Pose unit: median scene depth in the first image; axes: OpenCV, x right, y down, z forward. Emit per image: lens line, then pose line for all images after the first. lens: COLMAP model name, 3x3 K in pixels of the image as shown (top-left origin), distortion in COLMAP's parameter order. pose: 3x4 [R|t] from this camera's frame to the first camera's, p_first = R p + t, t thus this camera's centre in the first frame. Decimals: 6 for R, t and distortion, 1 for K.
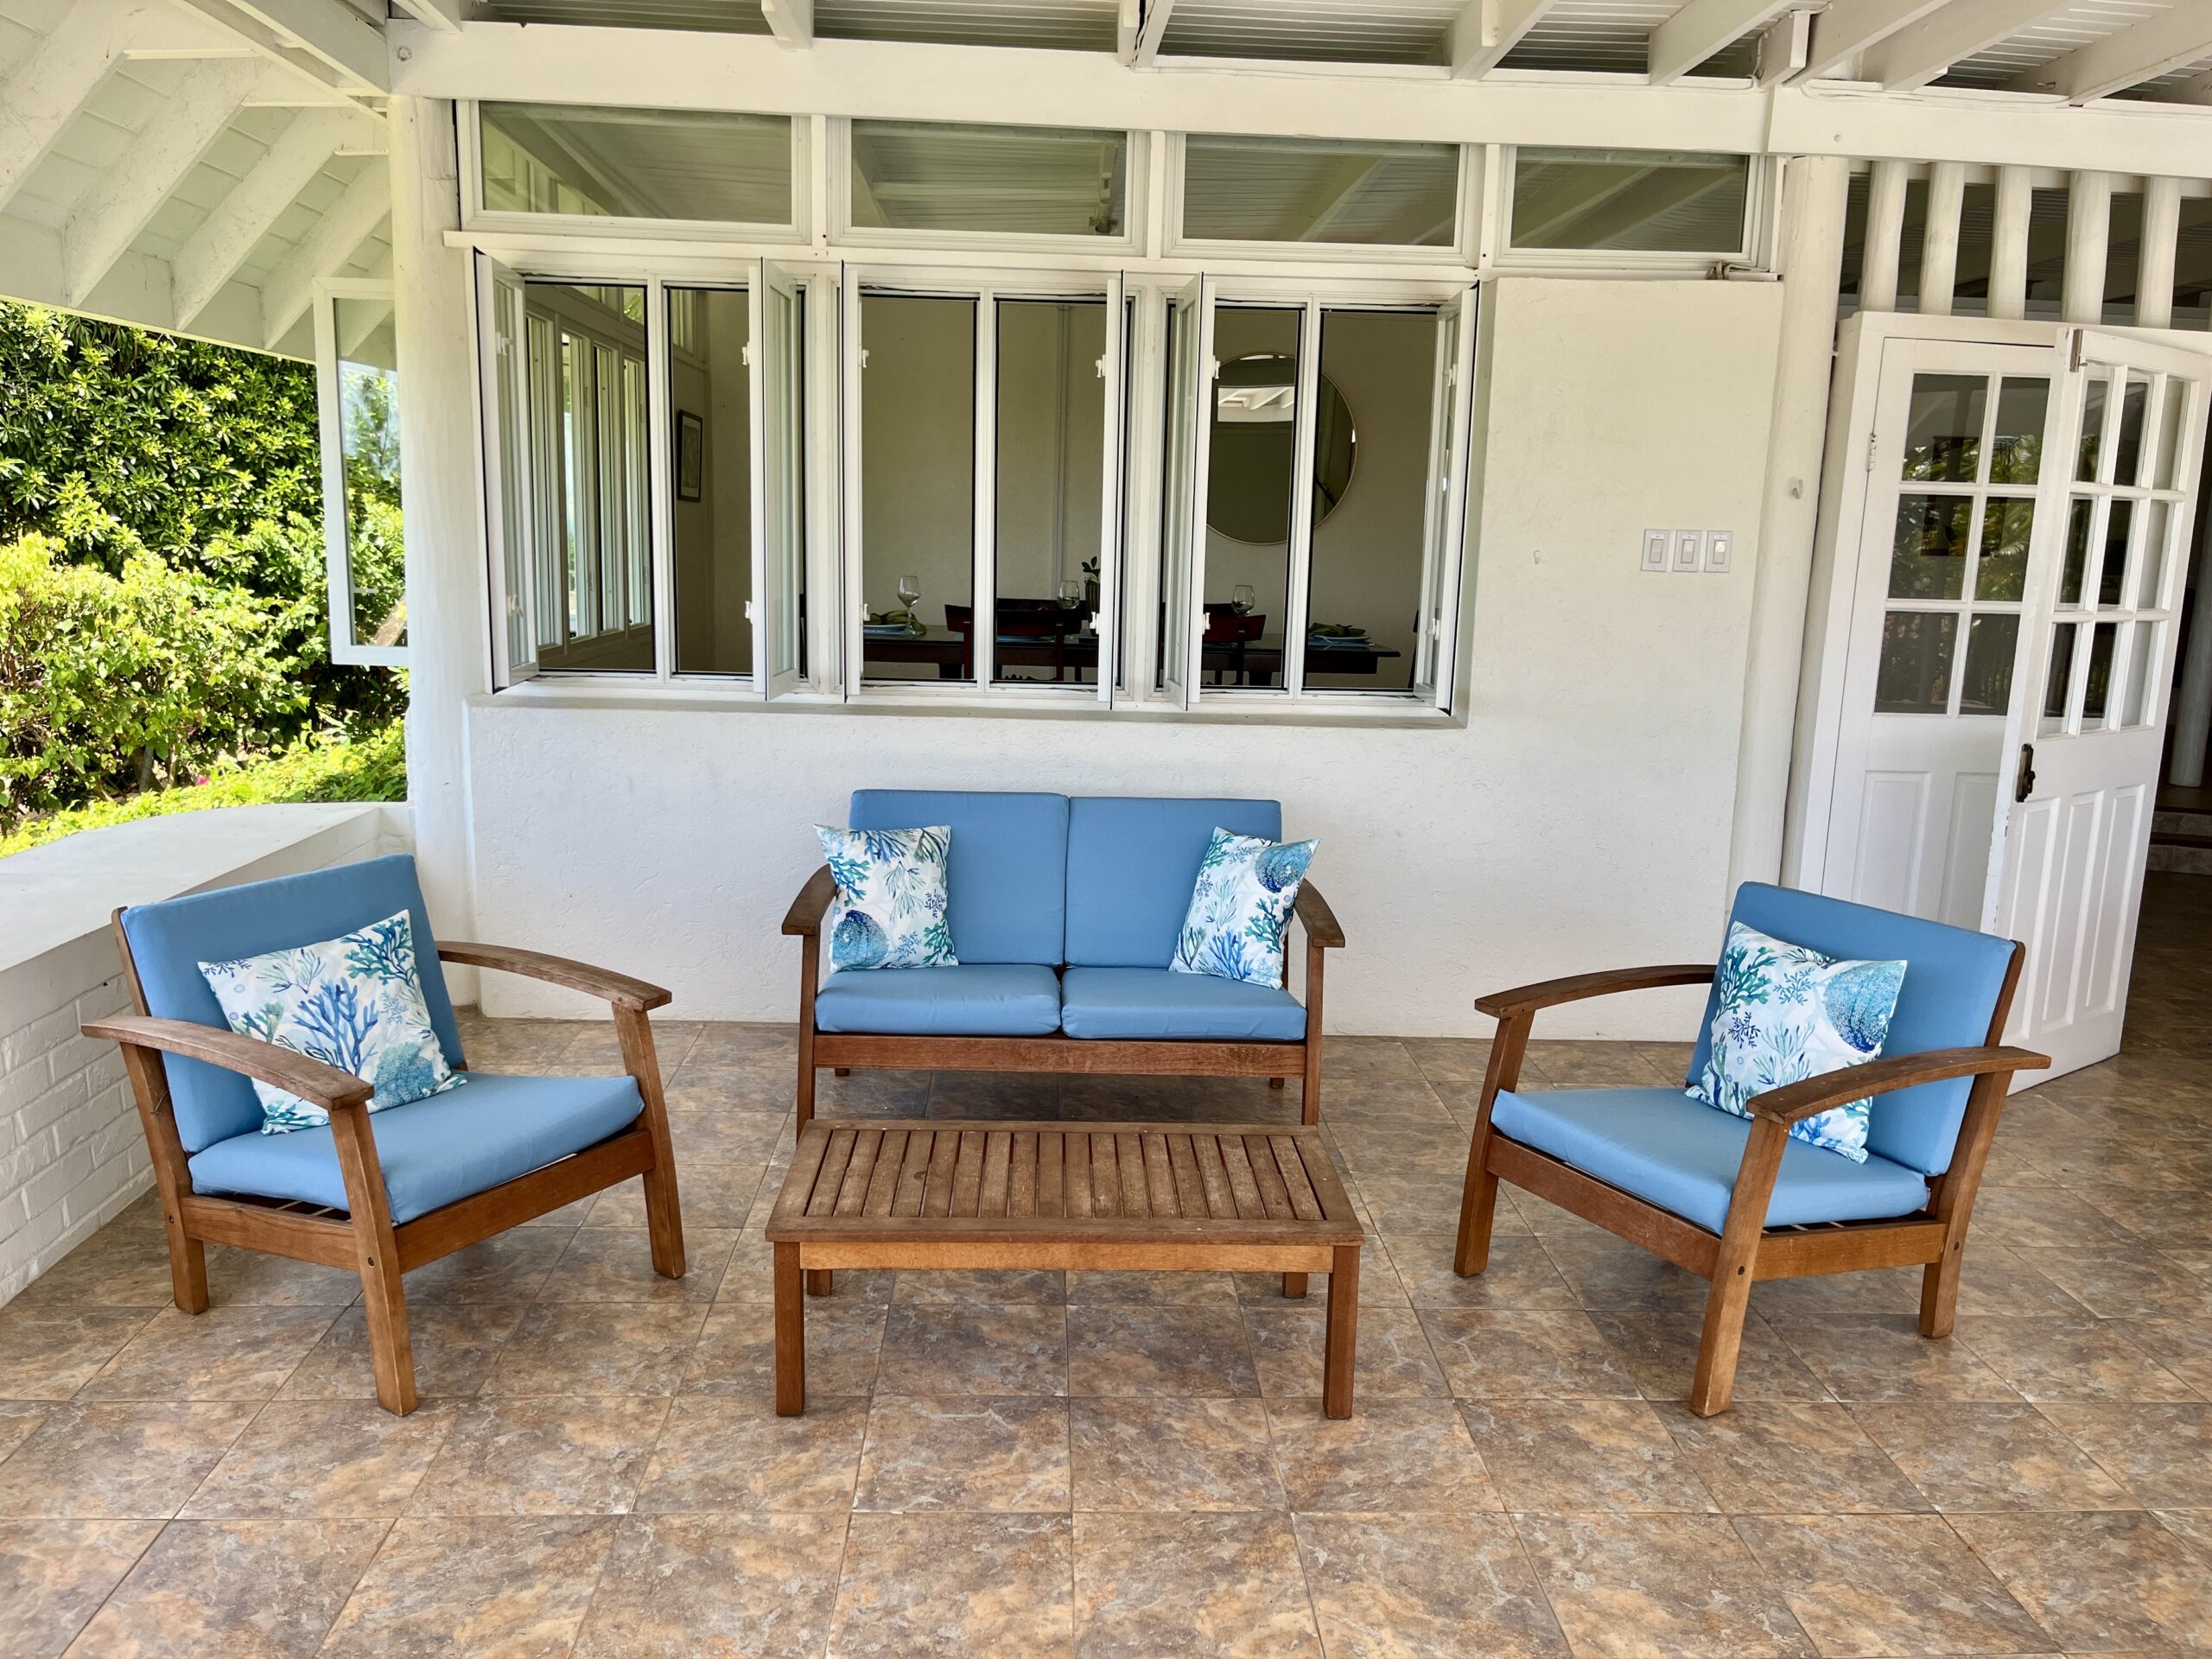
lens RADIAL K [[1706.8, 0, 1105.0], [0, 1706.8, 817.9], [0, 0, 1]] dist [-0.036744, 0.000877]
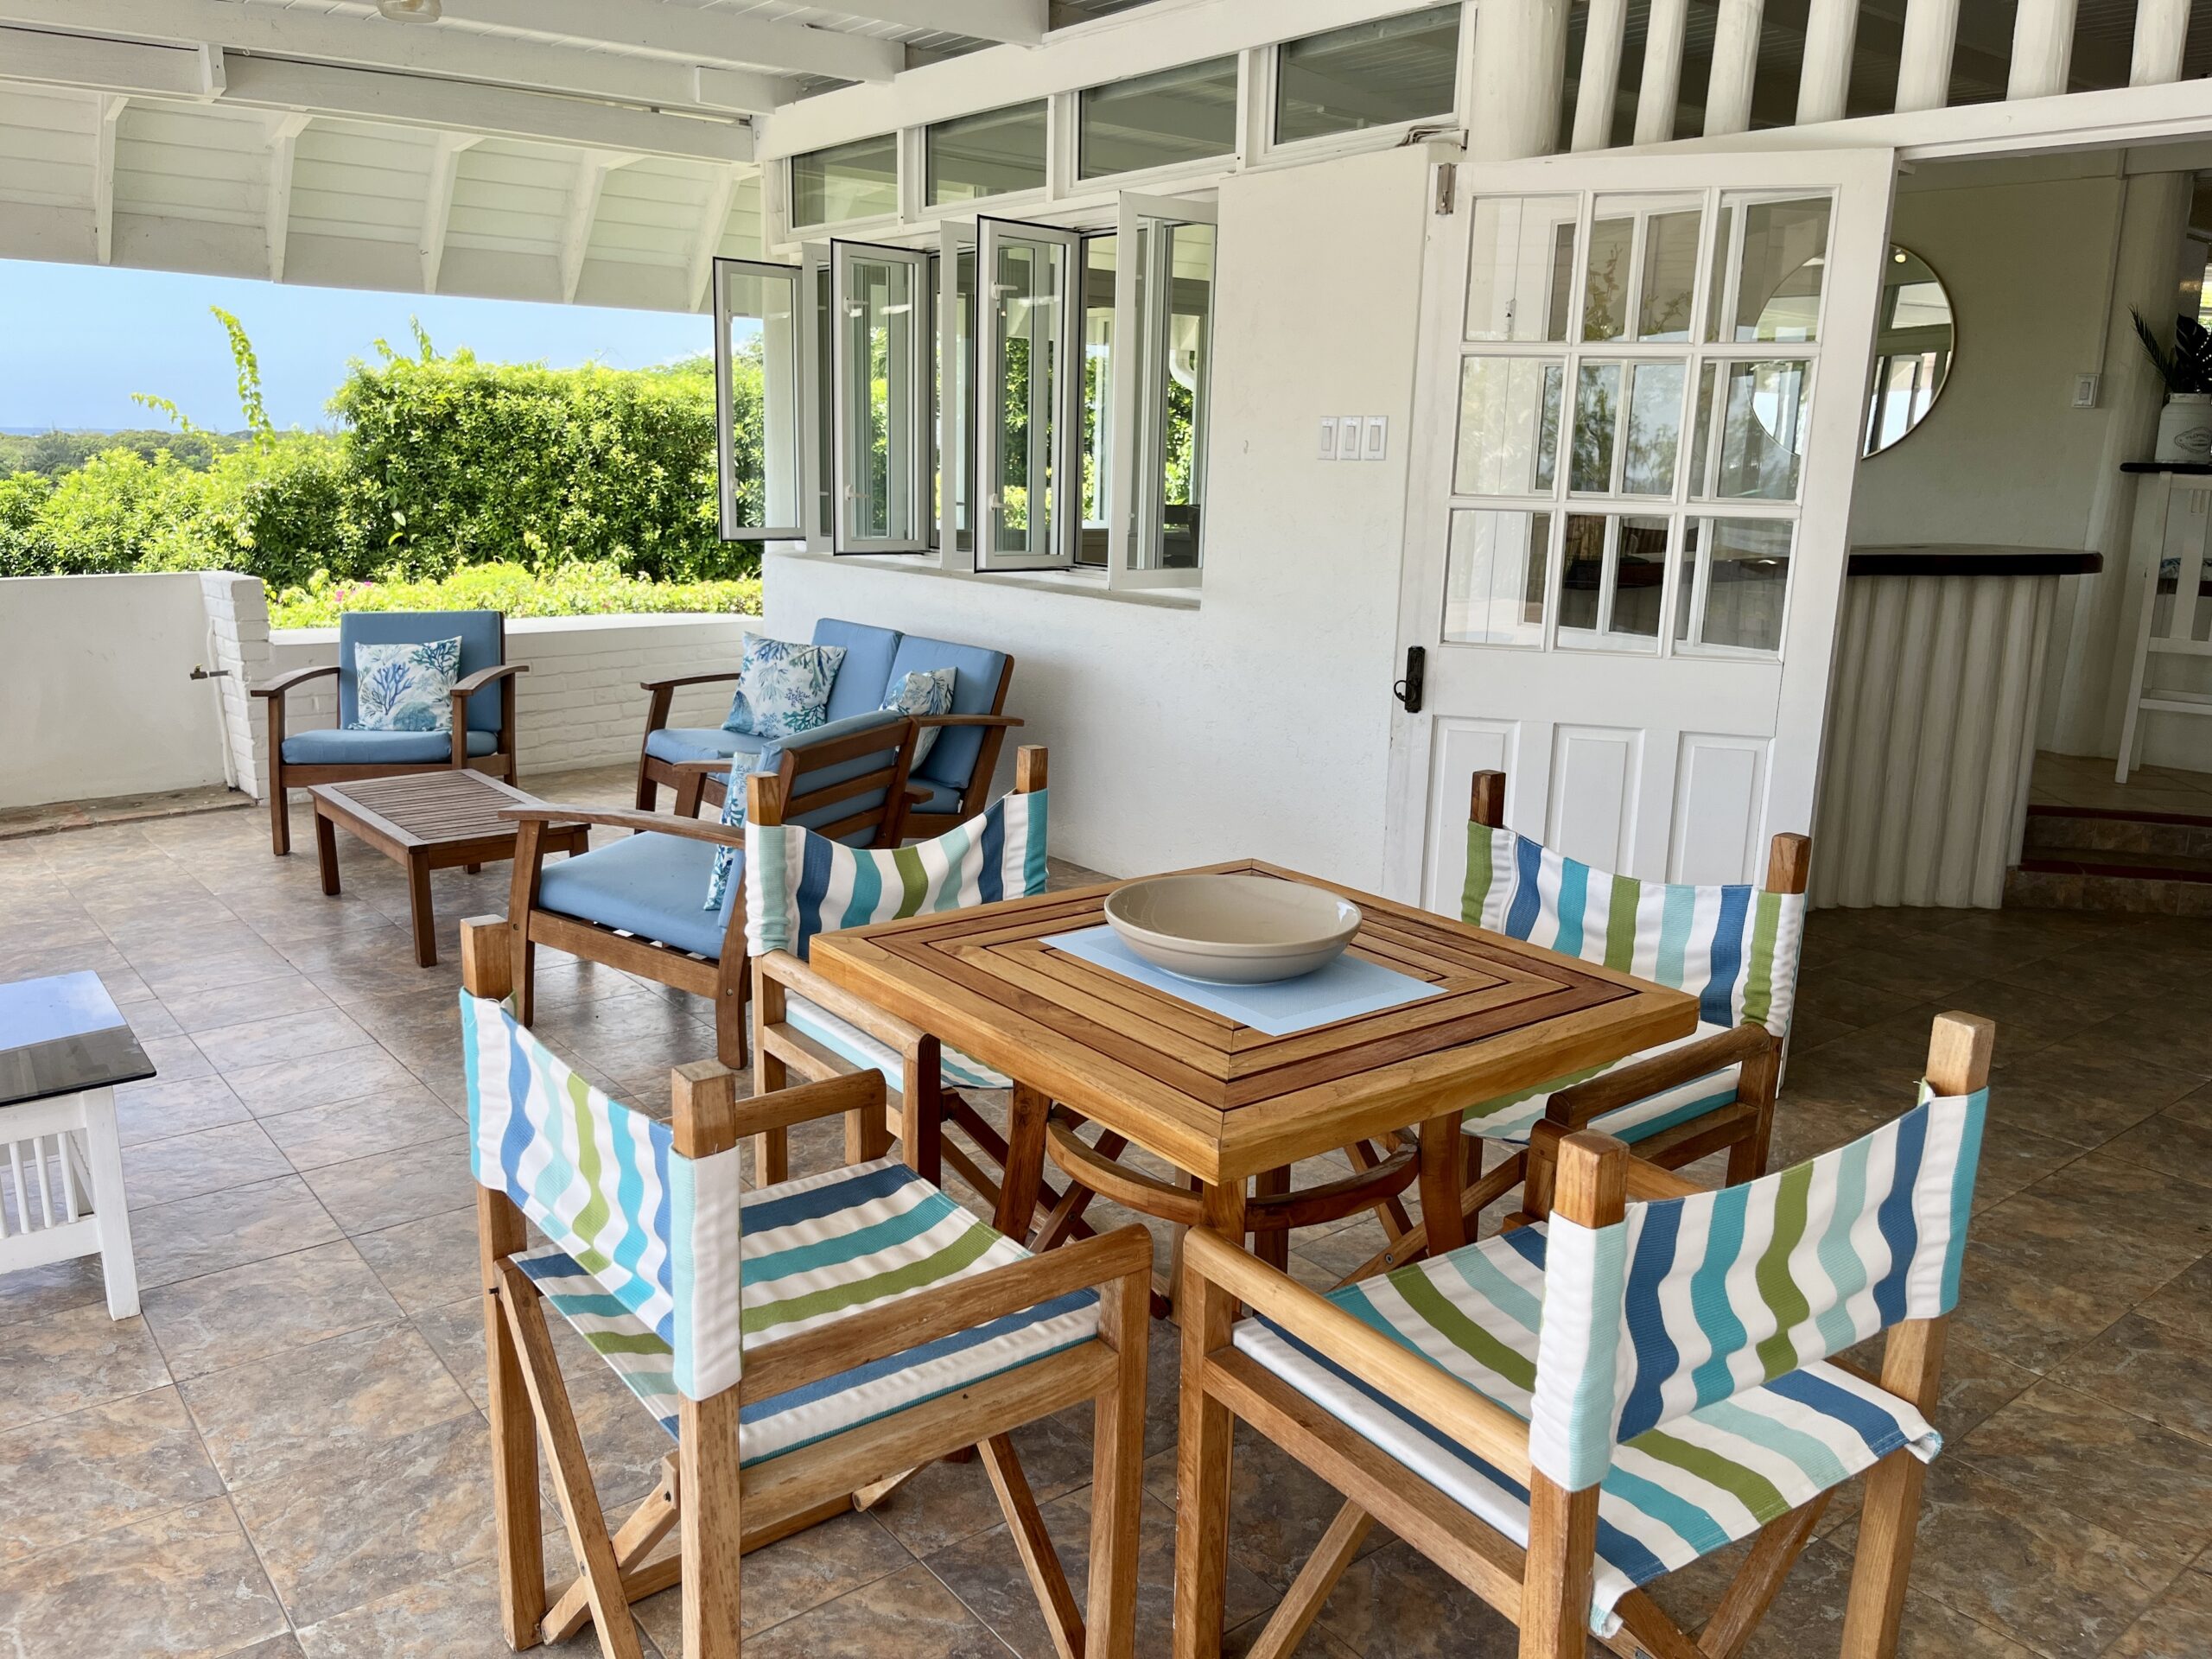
lens RADIAL K [[1706.8, 0, 1106.0], [0, 1706.8, 830.7], [0, 0, 1]] dist [-0.036744, 0.000877]
pose [[0.607168, 0.164697, -0.777317, 1.054286], [-0.147783, 0.984620, 0.093187, -0.008263], [0.780710, 0.058294, 0.622169, 0.310986]]
